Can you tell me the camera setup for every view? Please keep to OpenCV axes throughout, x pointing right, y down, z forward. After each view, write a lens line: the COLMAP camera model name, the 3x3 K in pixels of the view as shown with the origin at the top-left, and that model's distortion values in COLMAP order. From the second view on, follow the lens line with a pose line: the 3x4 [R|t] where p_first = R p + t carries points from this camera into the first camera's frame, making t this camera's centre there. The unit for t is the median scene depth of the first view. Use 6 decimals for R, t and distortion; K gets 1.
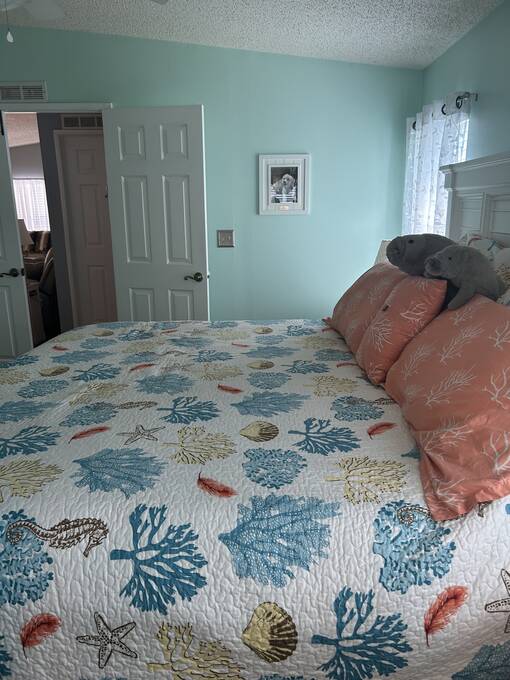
lens RADIAL K [[518.7, 0, 257.9], [0, 518.7, 339.7], [0, 0, 1]] dist [0.045988, -0.043891]
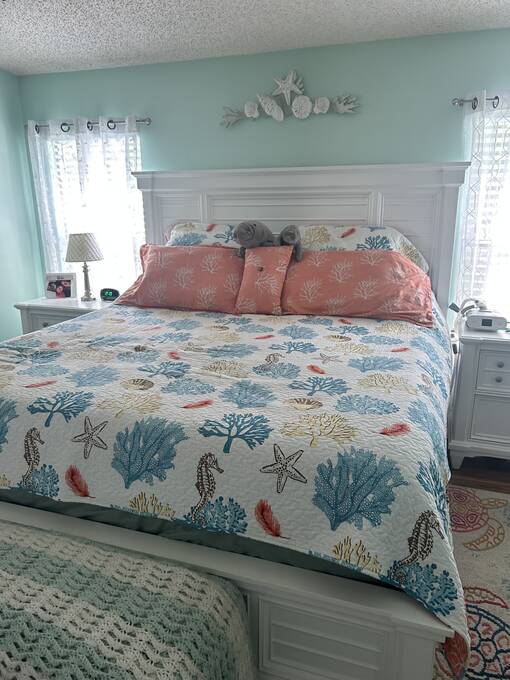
lens RADIAL K [[518.7, 0, 256.0], [0, 518.7, 338.4], [0, 0, 1]] dist [0.045988, -0.043891]
pose [[0.308906, -0.247757, 0.918256, -1.538720], [0.243038, 0.953983, 0.175637, -0.172477], [-0.919516, 0.168916, 0.354905, 0.615616]]
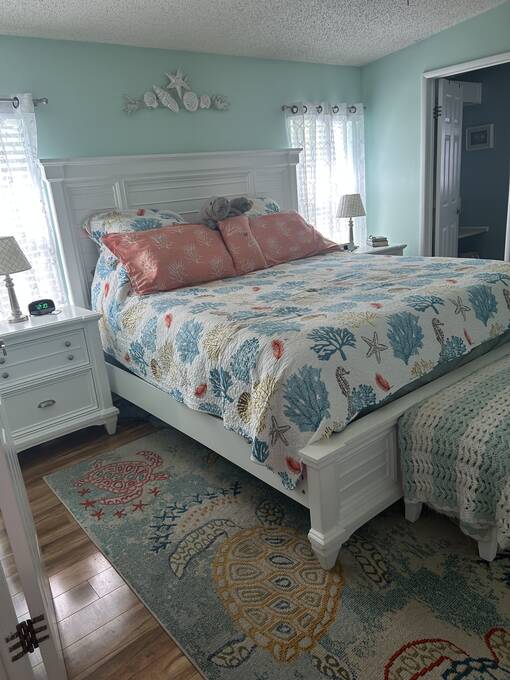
lens RADIAL K [[518.7, 0, 249.1], [0, 518.7, 343.8], [0, 0, 1]] dist [0.045988, -0.043891]
pose [[-0.673658, -0.178669, 0.717121, -1.497550], [0.256259, 0.853665, 0.453417, -0.718259], [-0.693193, 0.489216, -0.529293, 2.719254]]
